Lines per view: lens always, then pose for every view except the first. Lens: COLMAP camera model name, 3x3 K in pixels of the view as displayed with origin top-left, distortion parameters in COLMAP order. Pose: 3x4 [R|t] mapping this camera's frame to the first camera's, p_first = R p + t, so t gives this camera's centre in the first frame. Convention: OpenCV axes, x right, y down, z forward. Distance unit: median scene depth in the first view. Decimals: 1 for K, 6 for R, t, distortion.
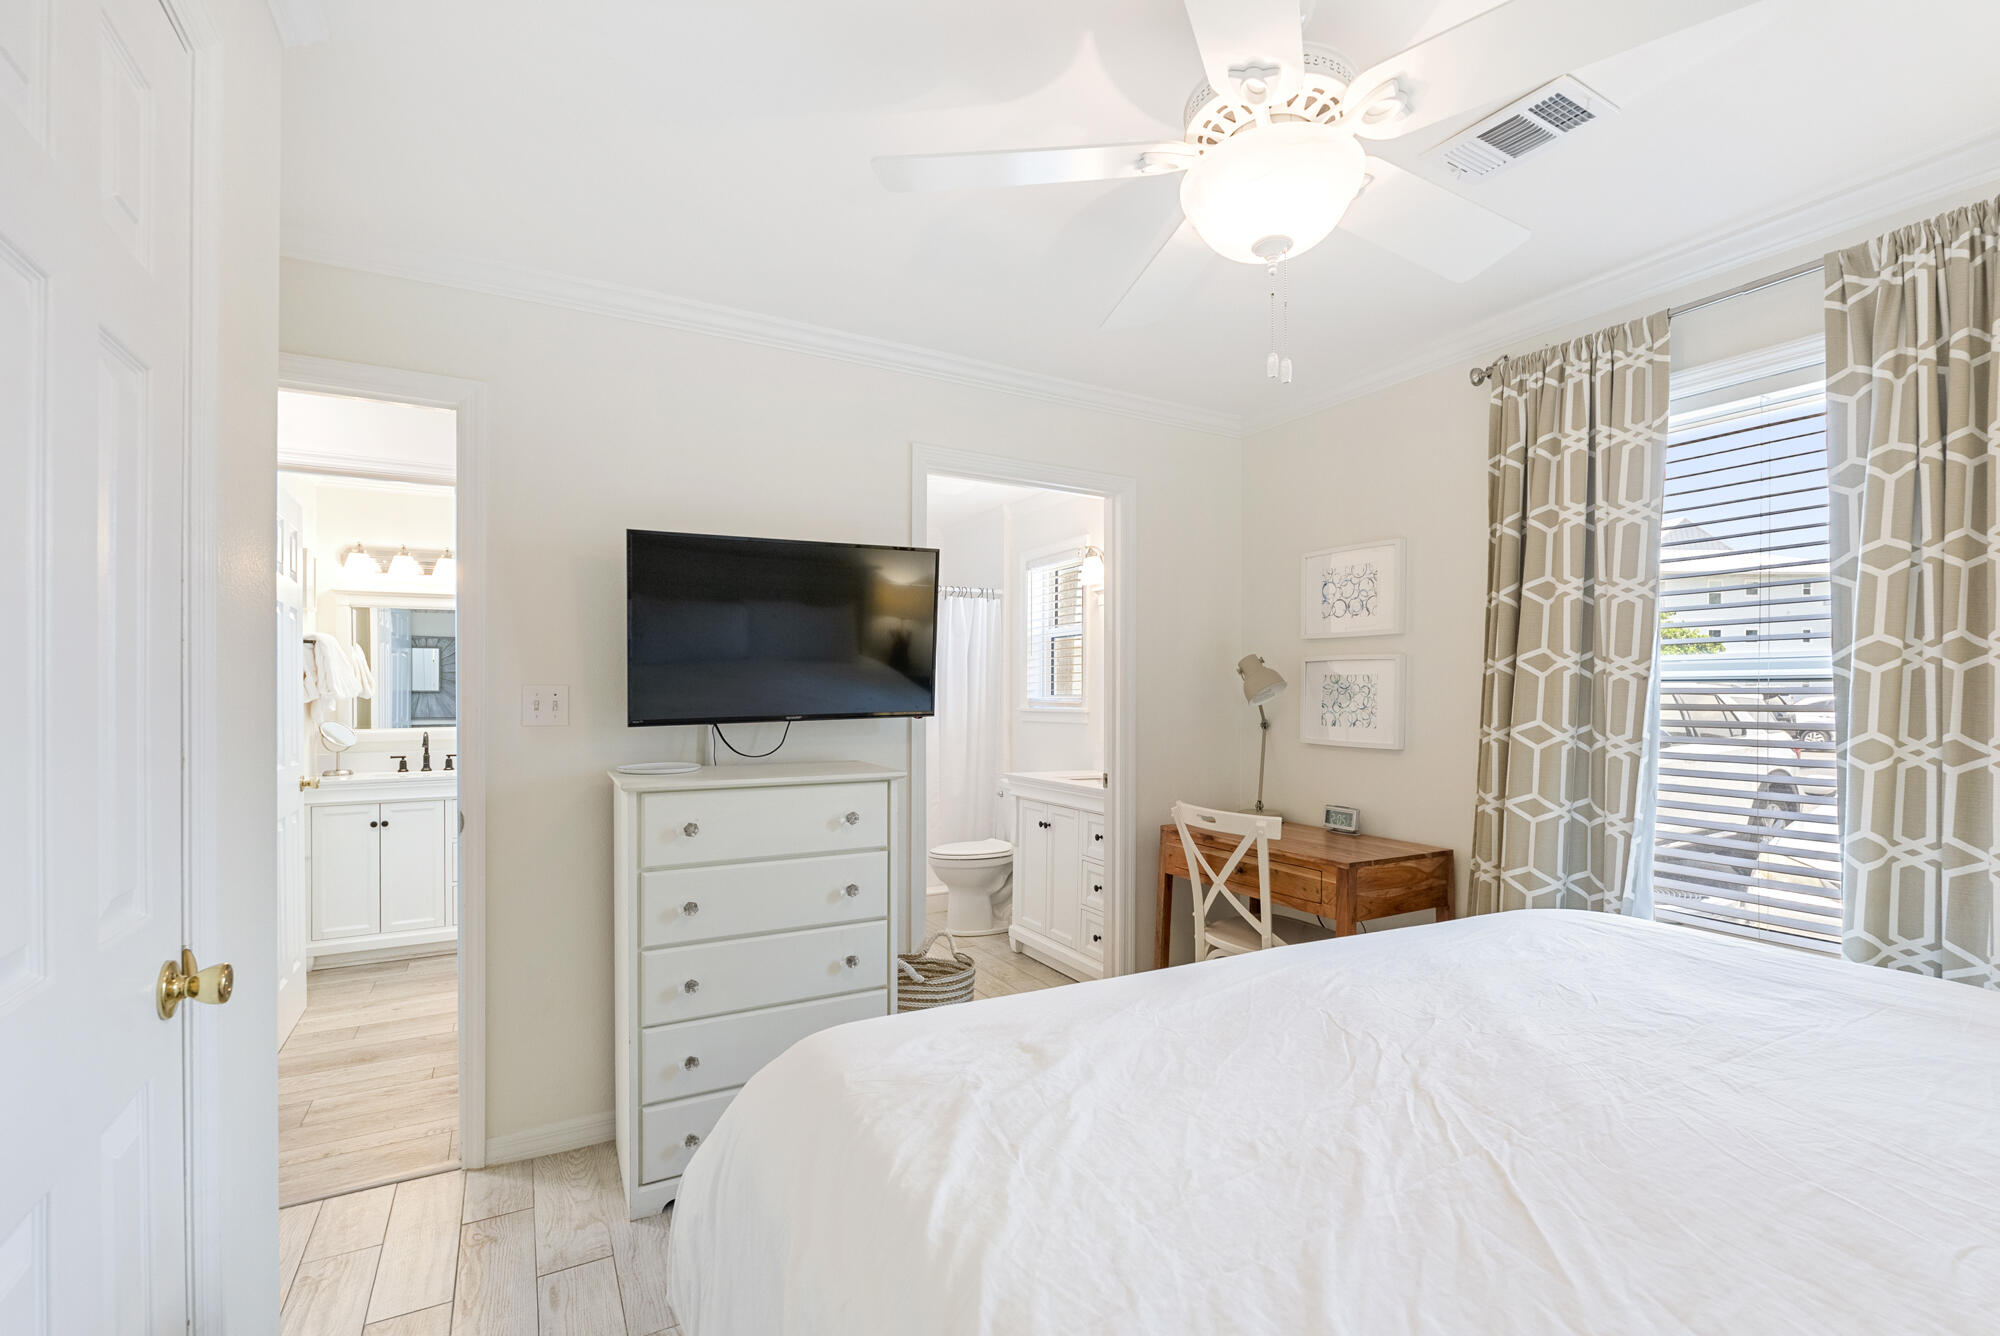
lens RADIAL K [[875.2, 0, 1011.3], [0, 875.2, 685.0], [0, 0, 1]] dist [-0.010542, 0.000902]
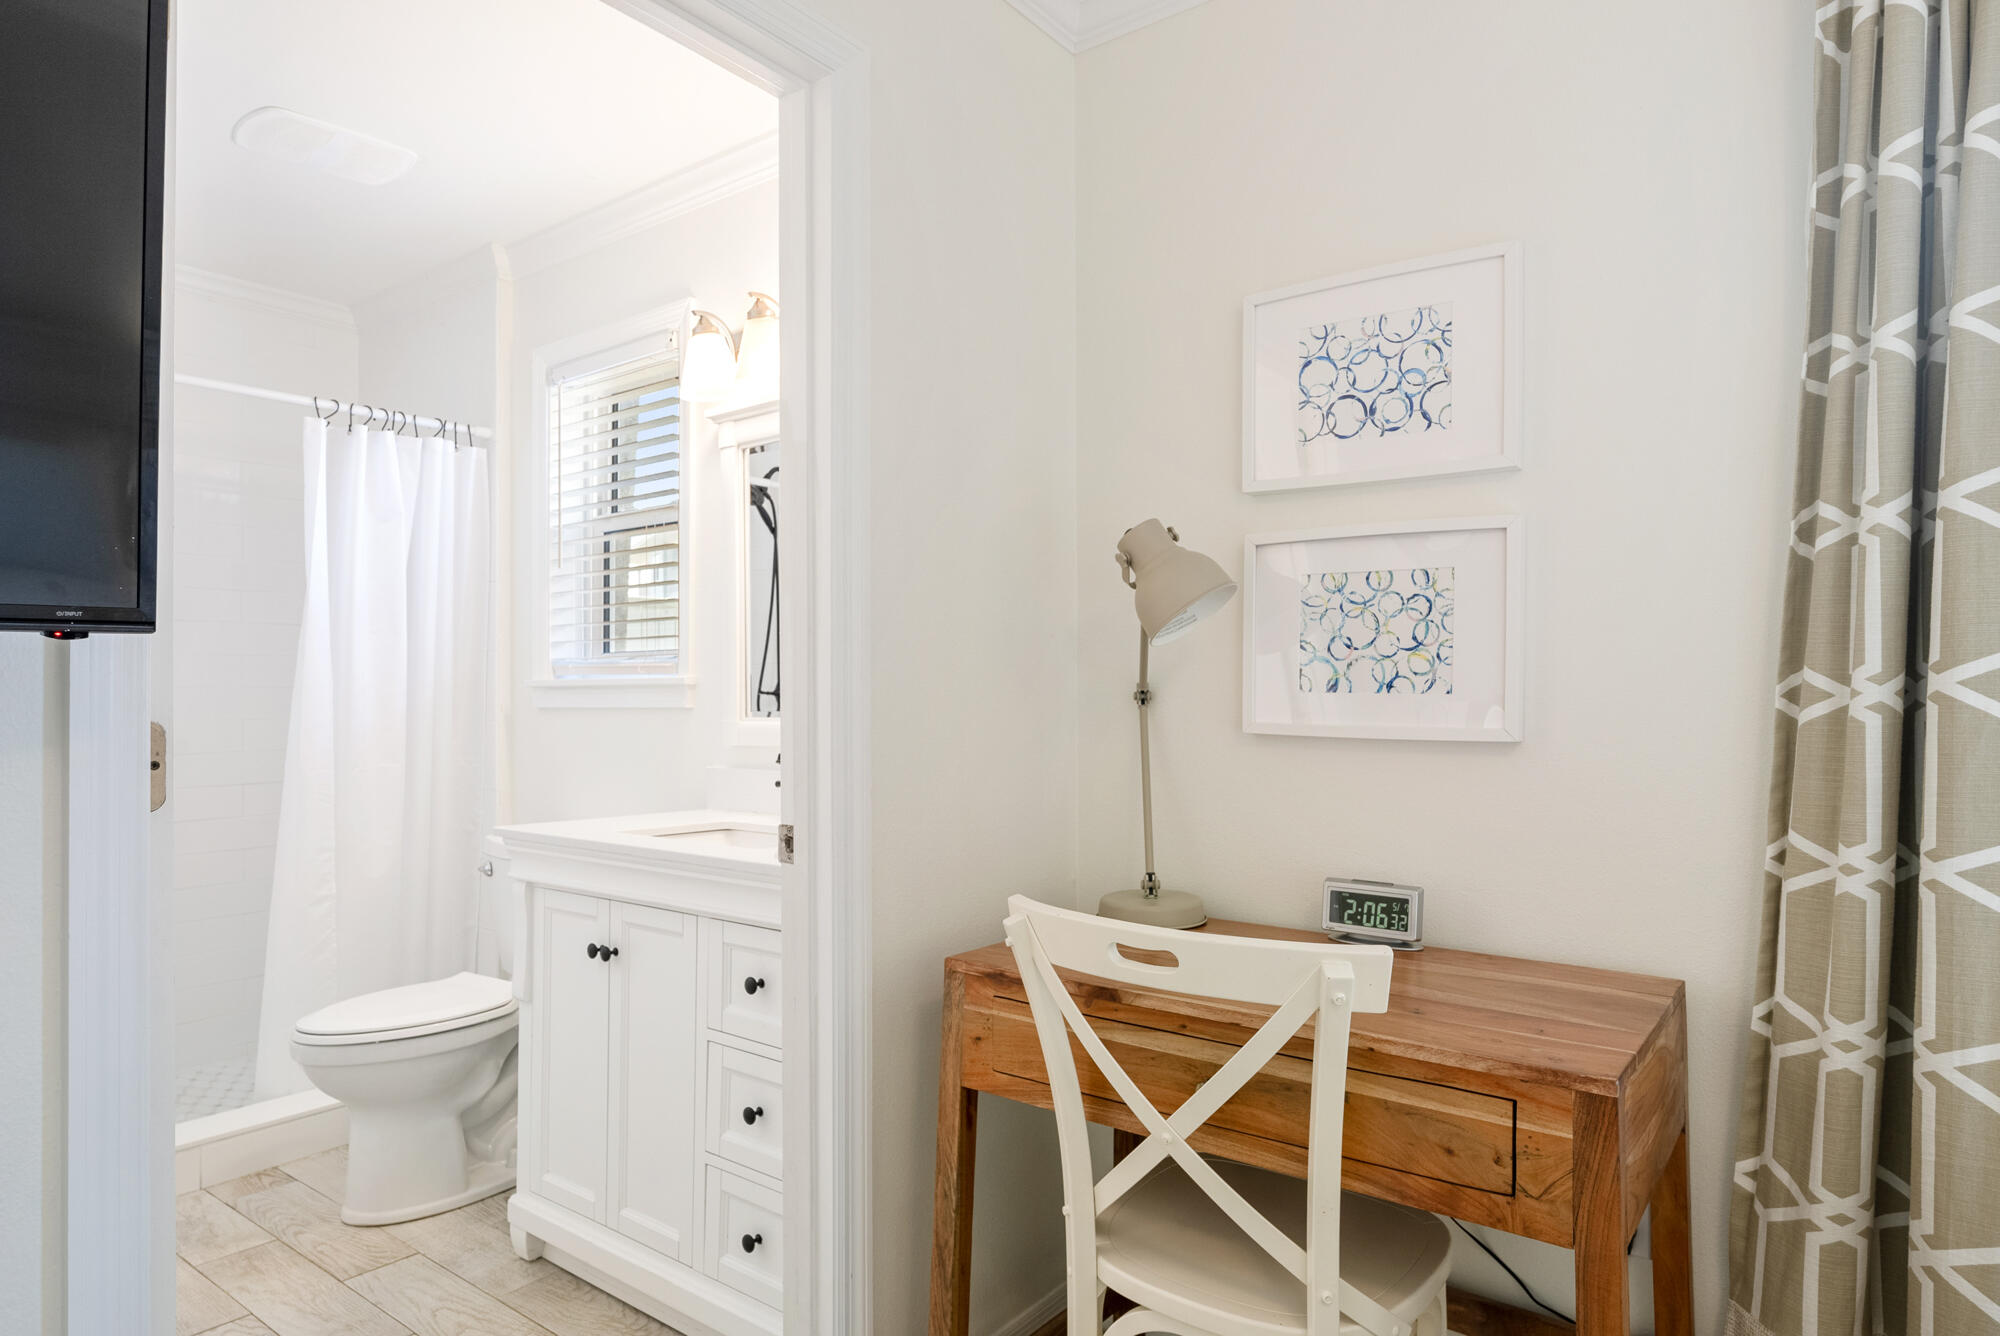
lens RADIAL K [[1149.6, 0, 1001.5], [0, 1149.6, 685.8], [0, 0, 1]] dist [0.000157, -0.003158]
pose [[0.919372, -0.001982, 0.393384, -0.002056], [-0.000890, 0.999974, 0.007118, 0.036693], [-0.393388, -0.006894, 0.919347, 0.495878]]
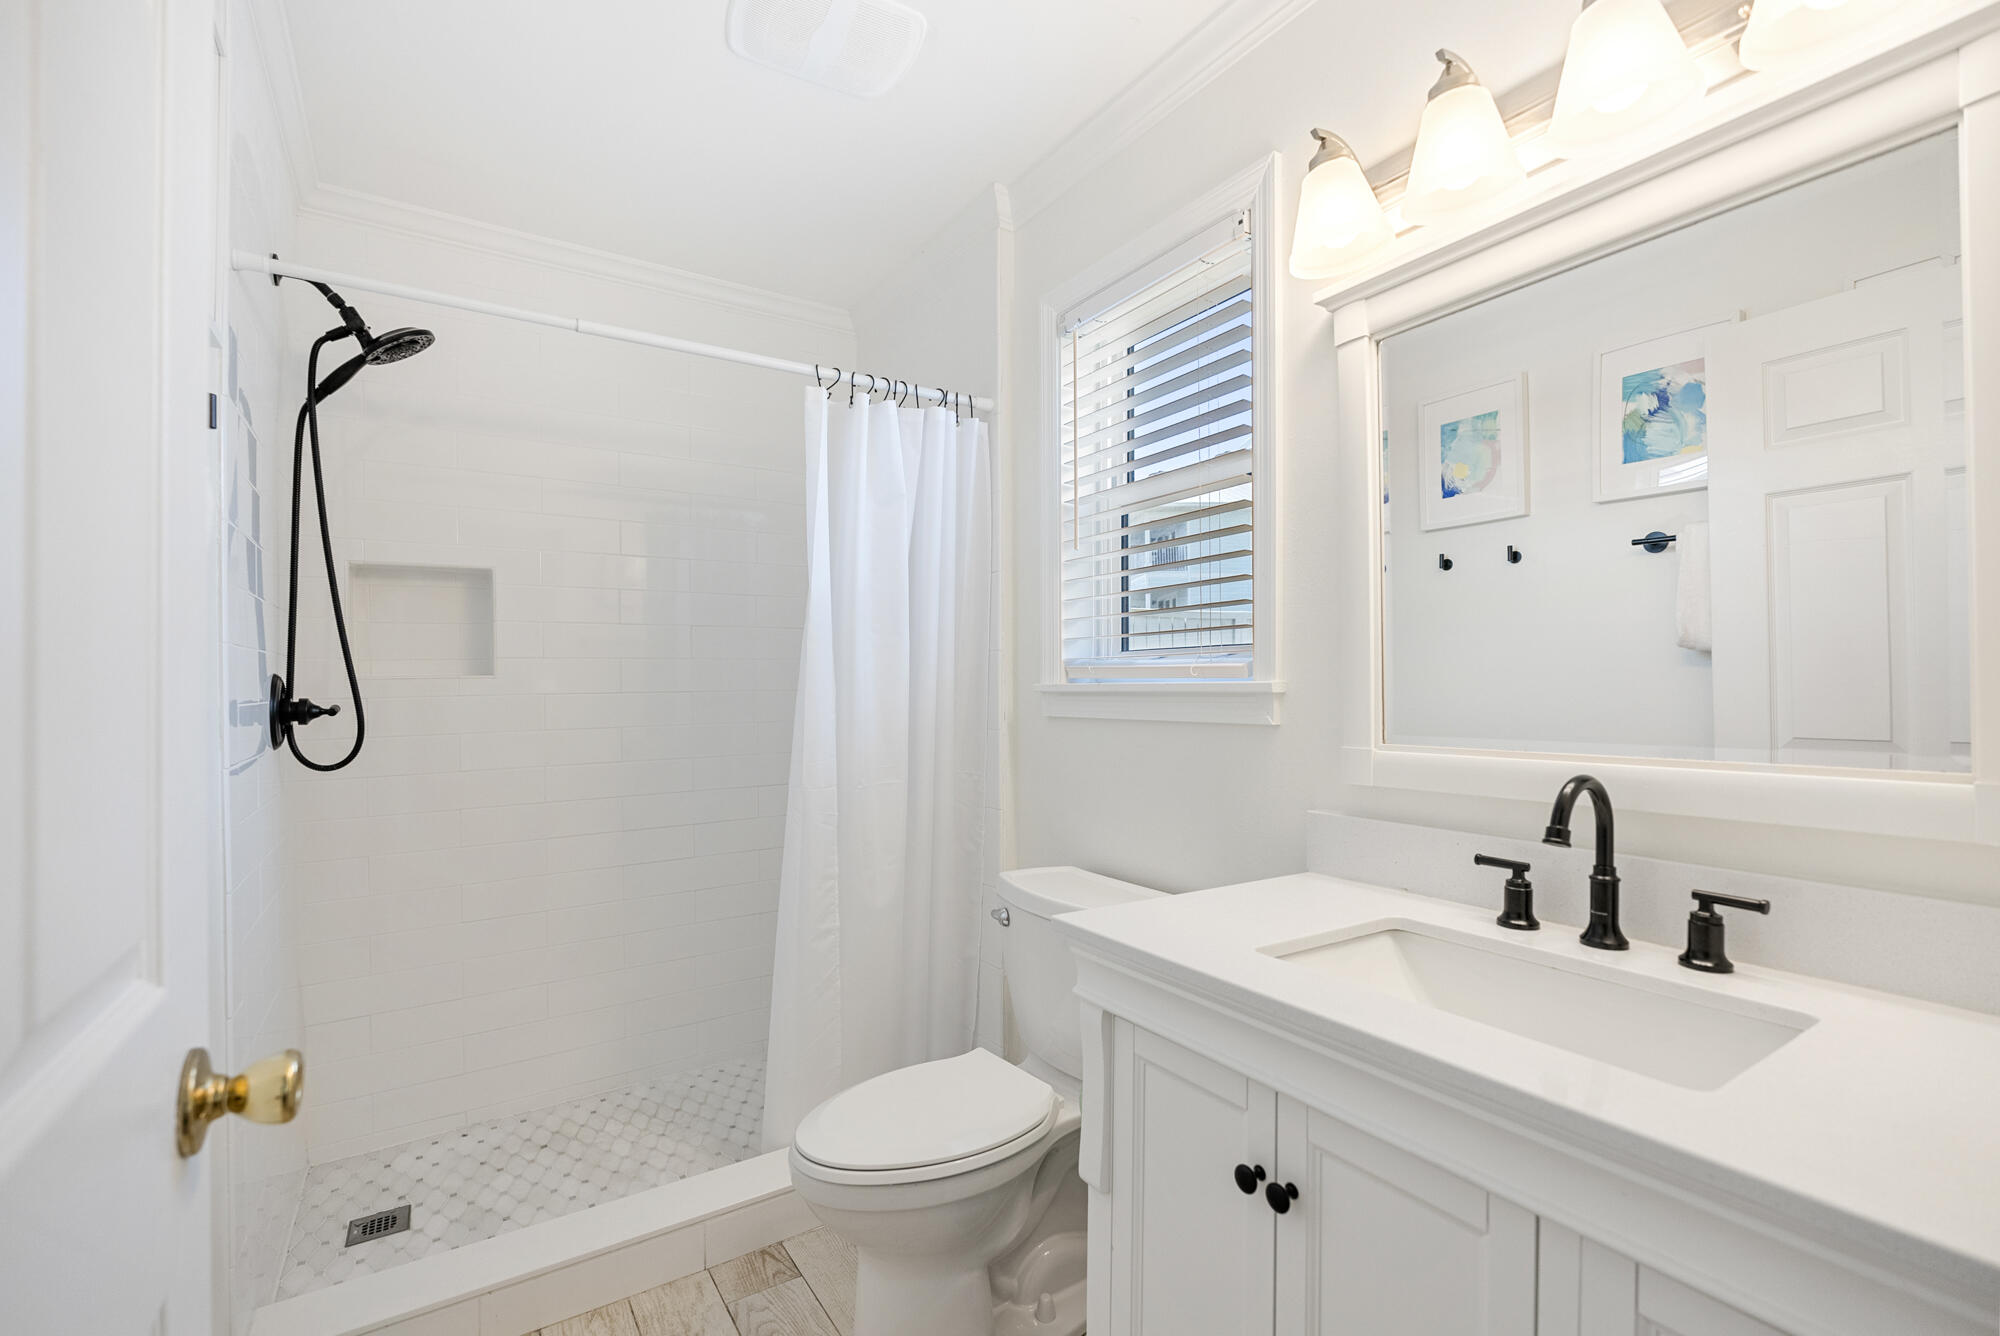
lens RADIAL K [[875.2, 0, 1009.3], [0, 875.2, 674.9], [0, 0, 1]] dist [-0.010542, 0.000902]
pose [[0.997415, -0.006427, 0.071563, -0.049633], [0.006200, 0.999975, 0.003387, 0.030596], [-0.071583, -0.002934, 0.997430, 0.891311]]
